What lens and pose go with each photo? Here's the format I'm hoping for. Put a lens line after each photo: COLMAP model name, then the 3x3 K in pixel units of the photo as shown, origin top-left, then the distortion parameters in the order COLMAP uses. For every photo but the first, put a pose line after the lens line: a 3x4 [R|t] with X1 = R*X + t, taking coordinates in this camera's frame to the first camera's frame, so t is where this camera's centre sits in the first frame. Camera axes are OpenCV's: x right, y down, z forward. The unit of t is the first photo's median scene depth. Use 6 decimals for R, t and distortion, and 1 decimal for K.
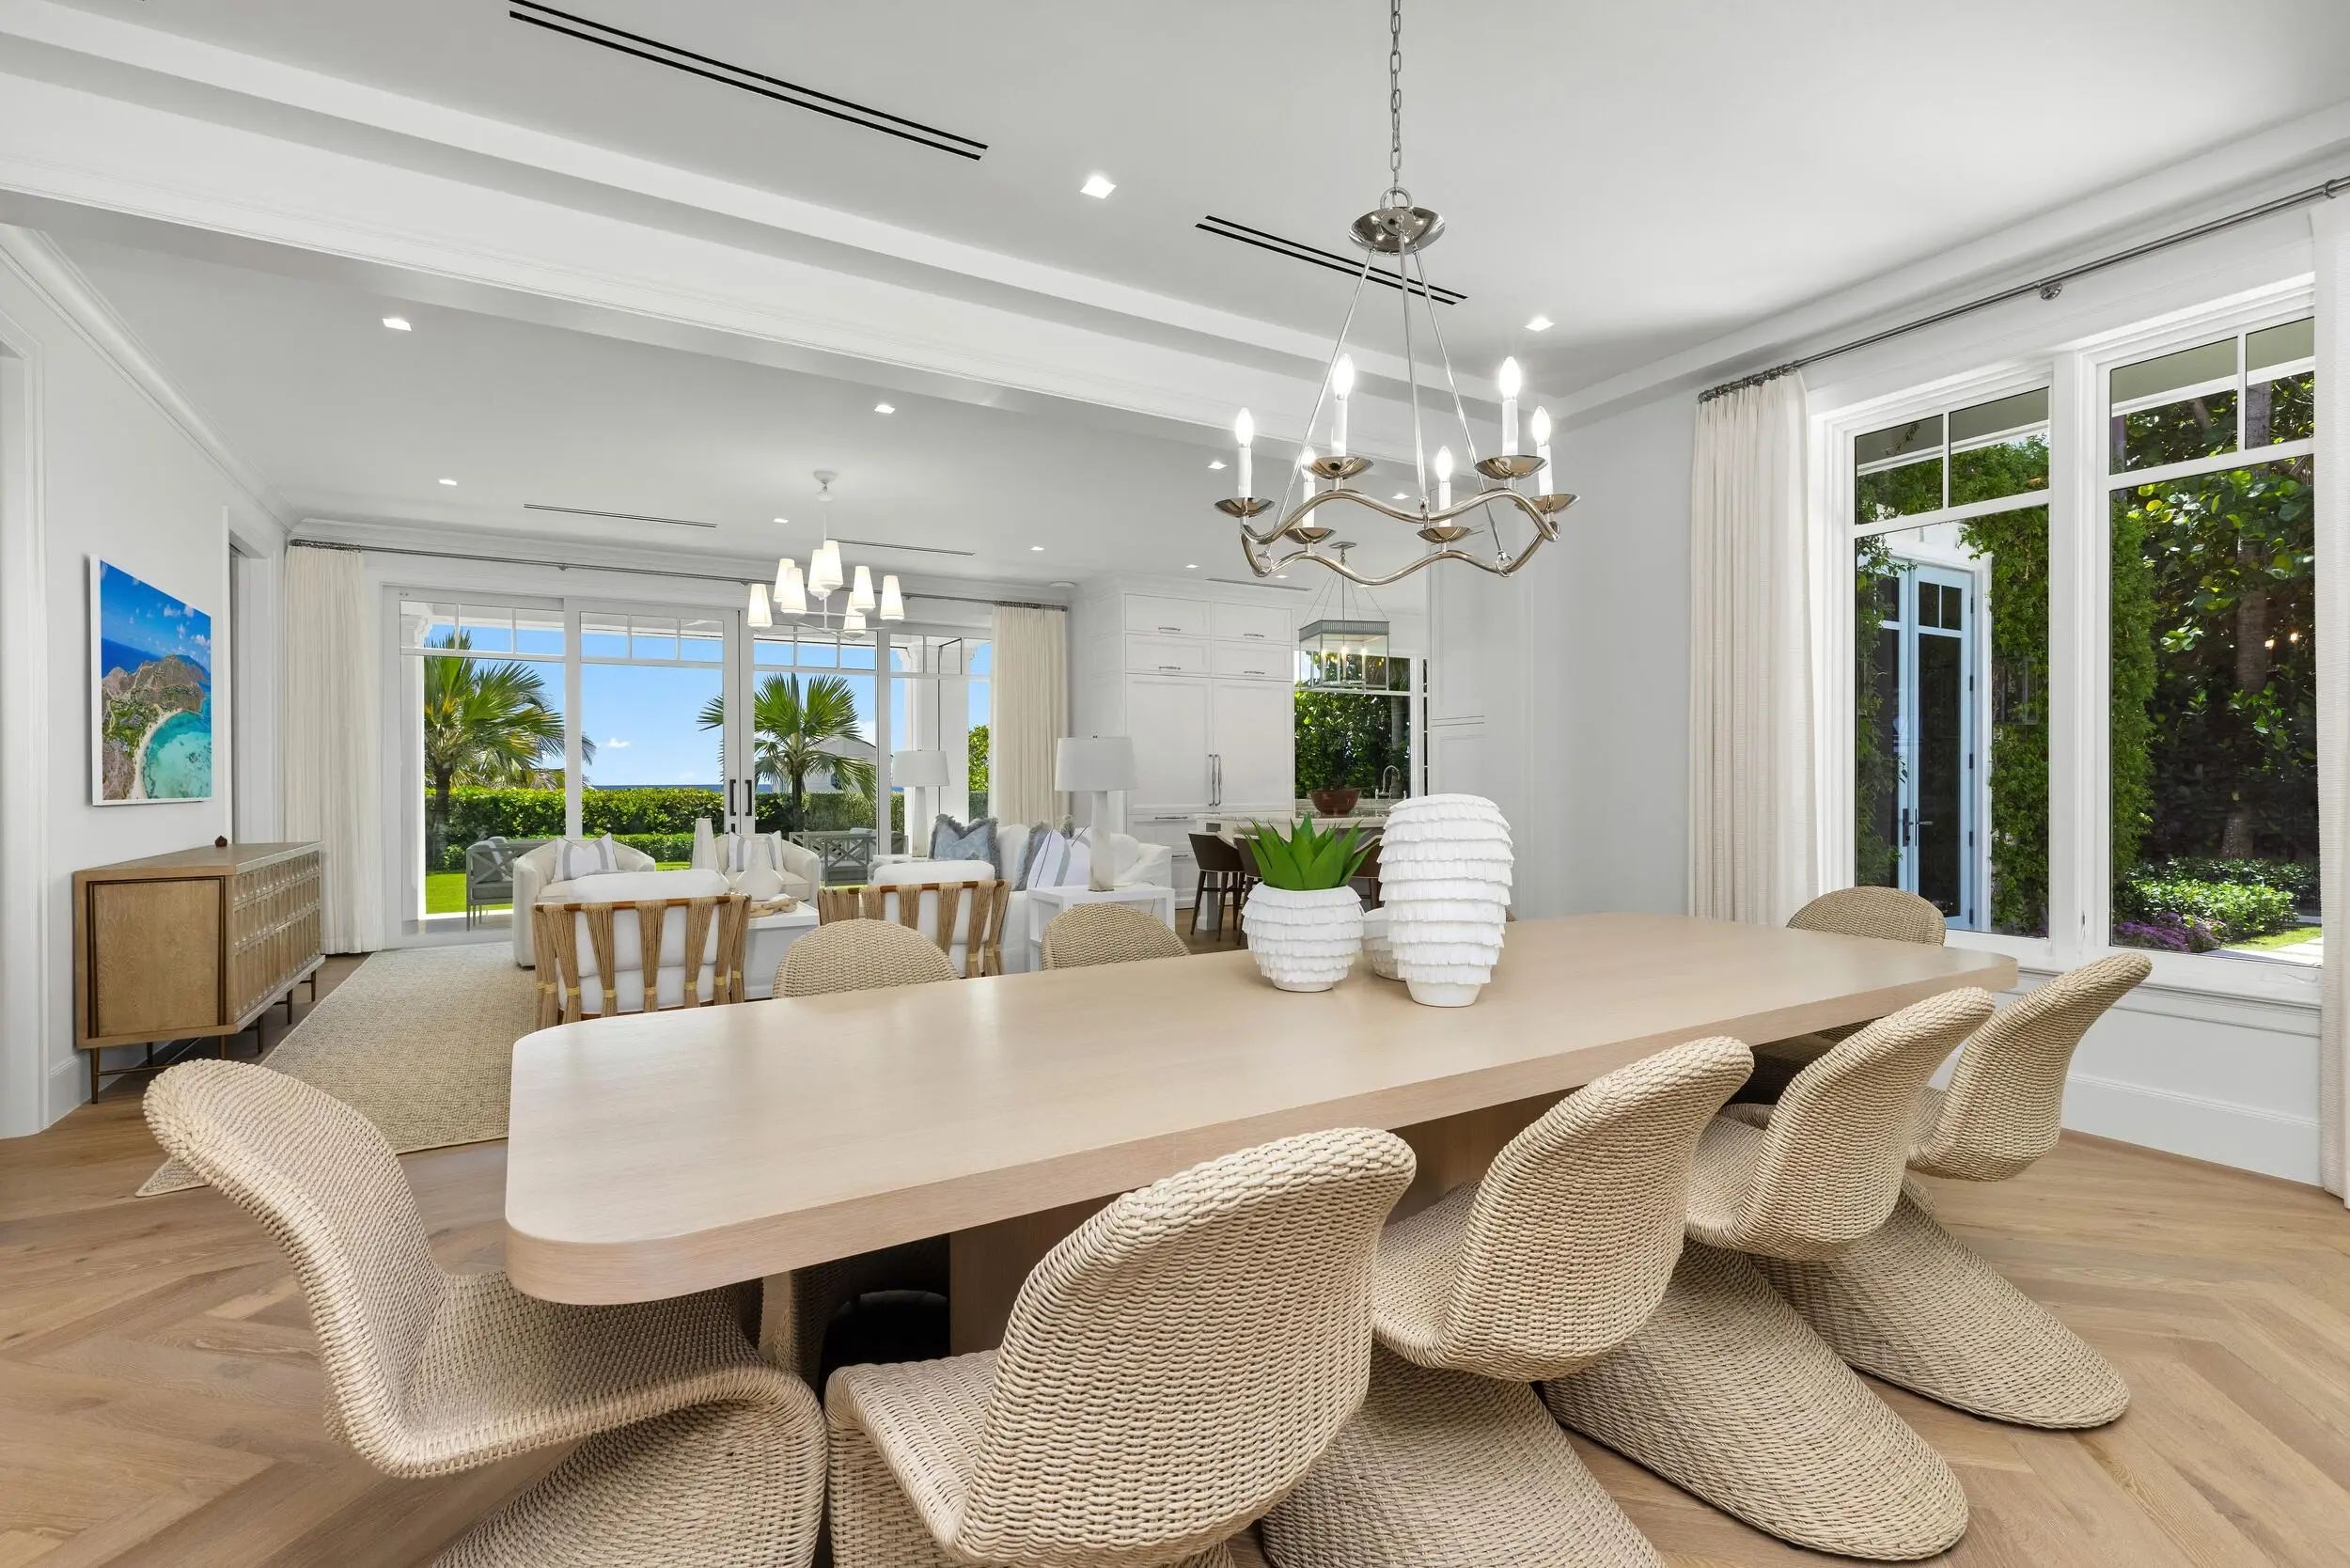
lens RADIAL K [[1072.9, 0, 1180.1], [0, 1072.9, 782.1], [0, 0, 1]] dist [0.004883, 0.000671]
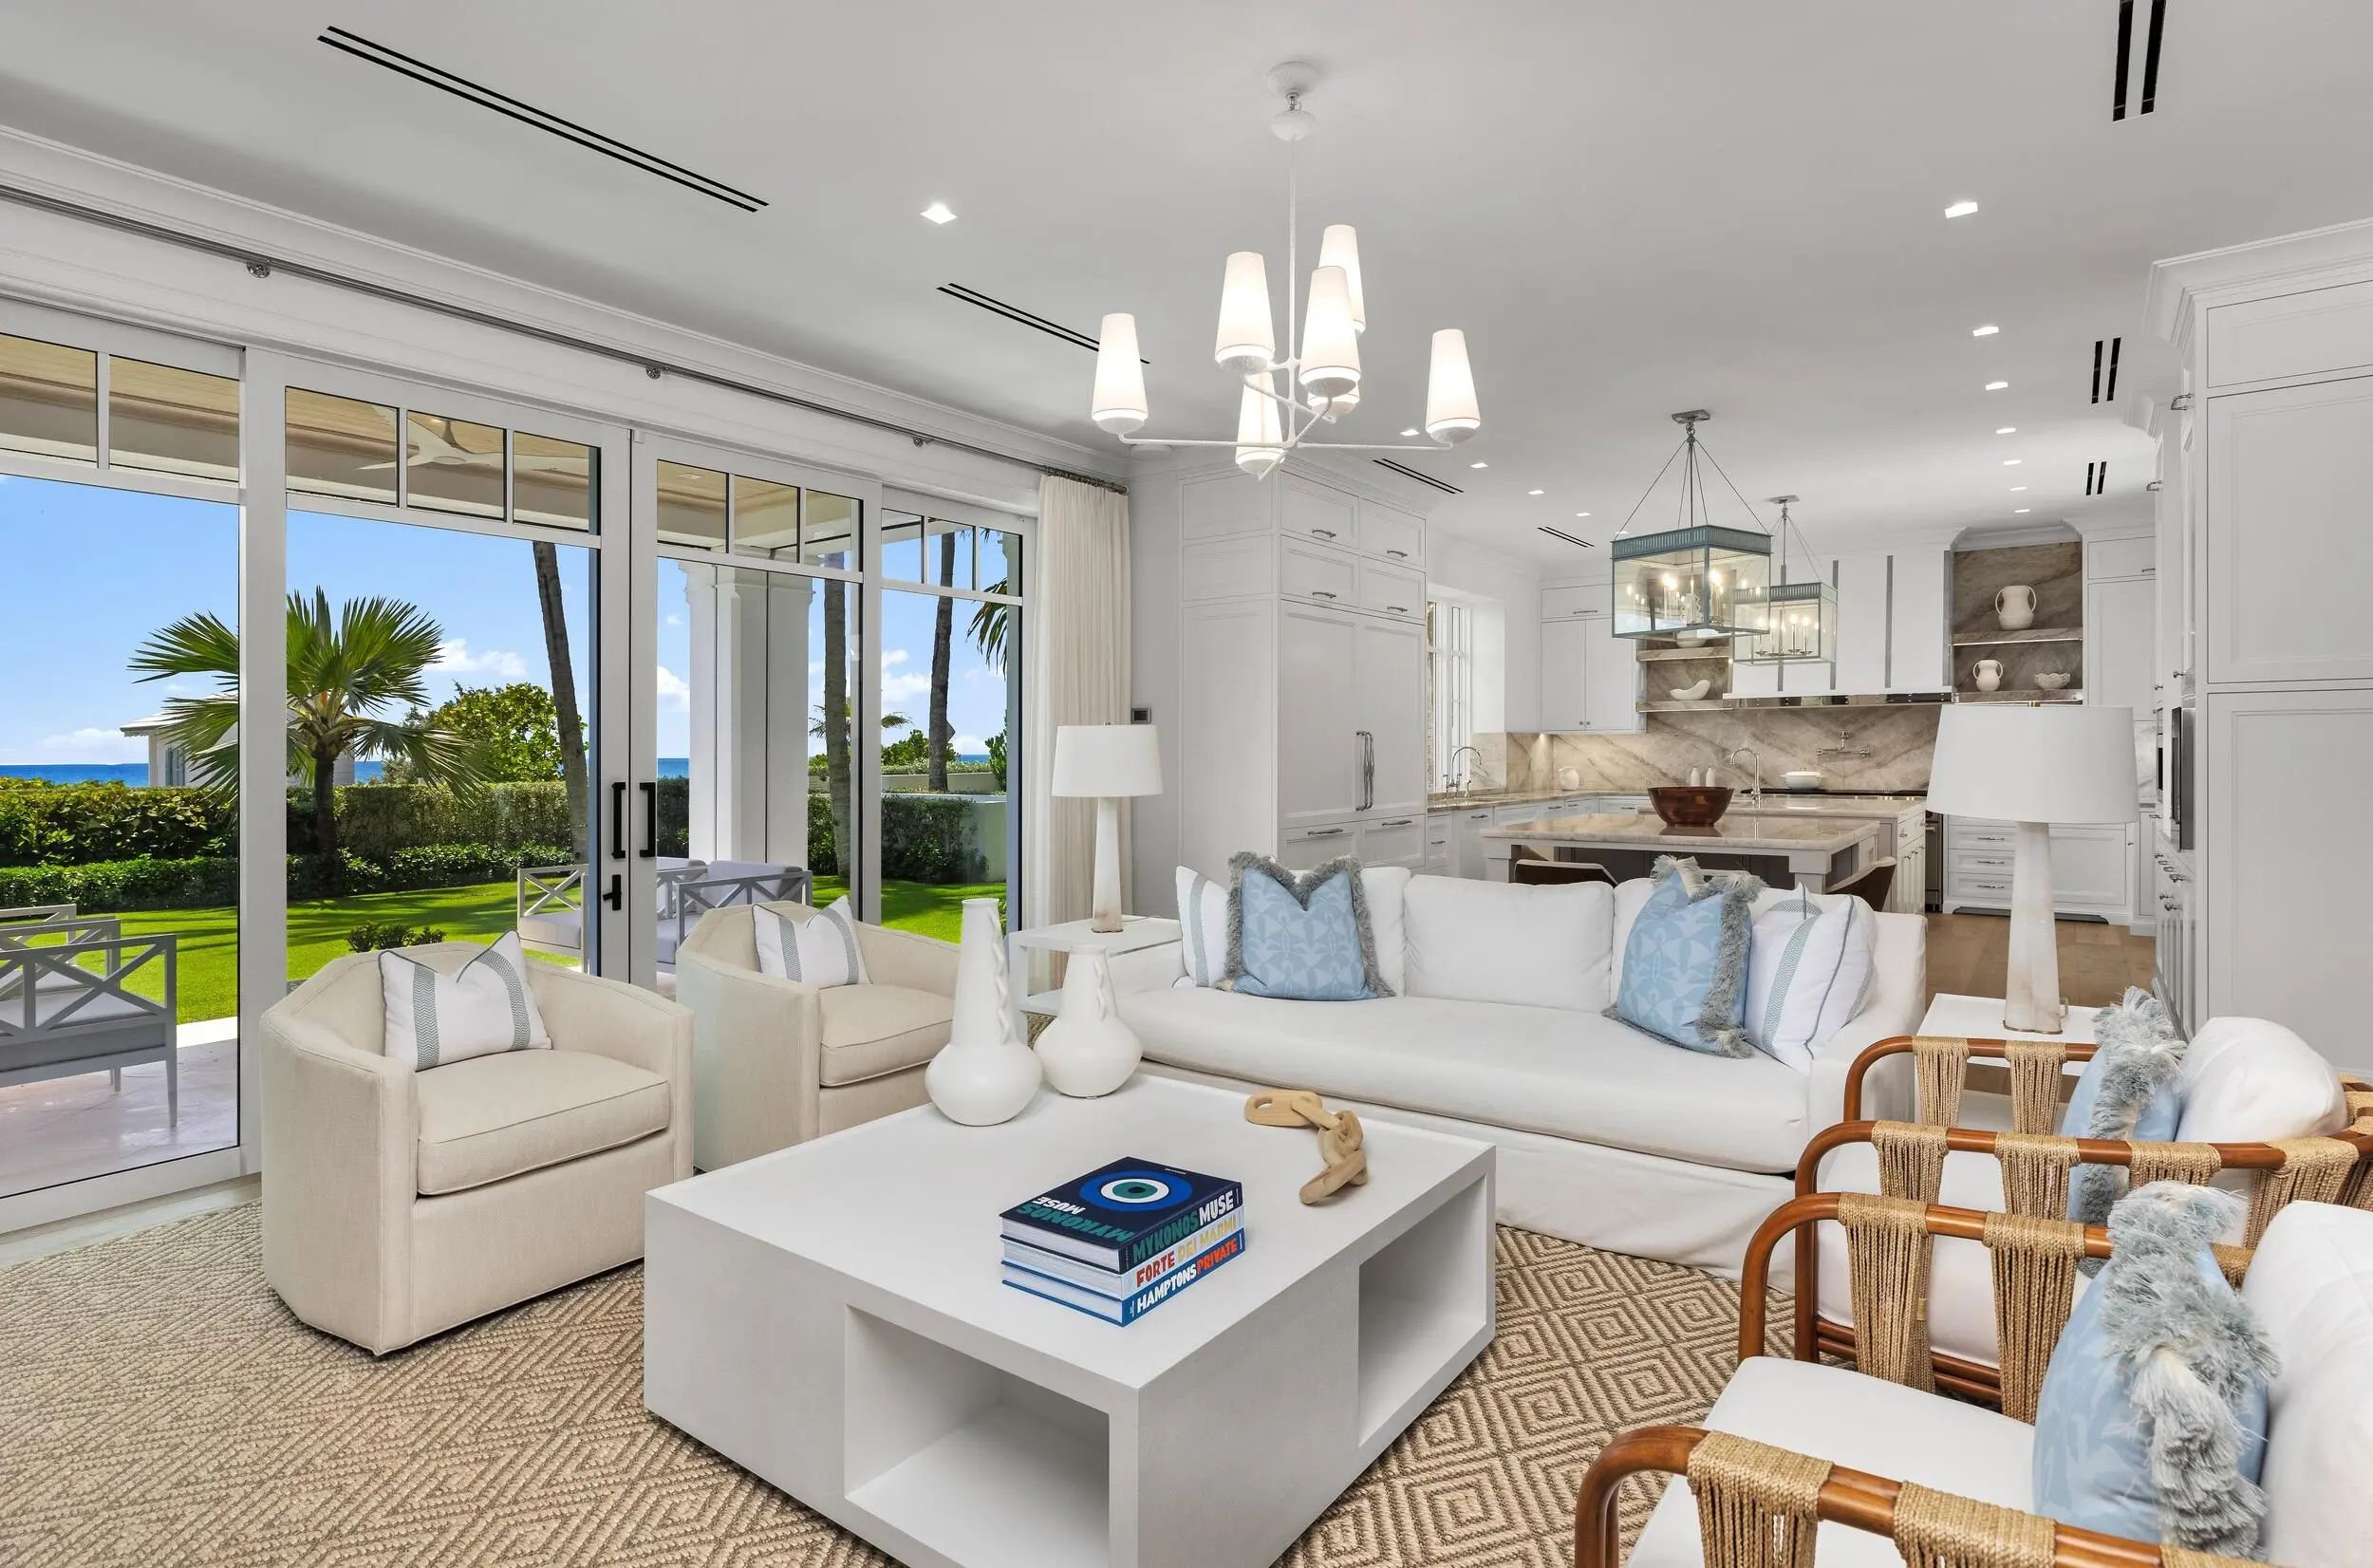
lens RADIAL K [[1220.4, 0, 1182.9], [0, 1220.4, 776.8], [0, 0, 1]] dist [-0.000459, -0.000231]
pose [[0.924148, -0.011127, 0.381872, -0.340569], [0.004963, 0.999841, 0.017122, -0.011602], [-0.382002, -0.013928, 0.924057, 0.348973]]
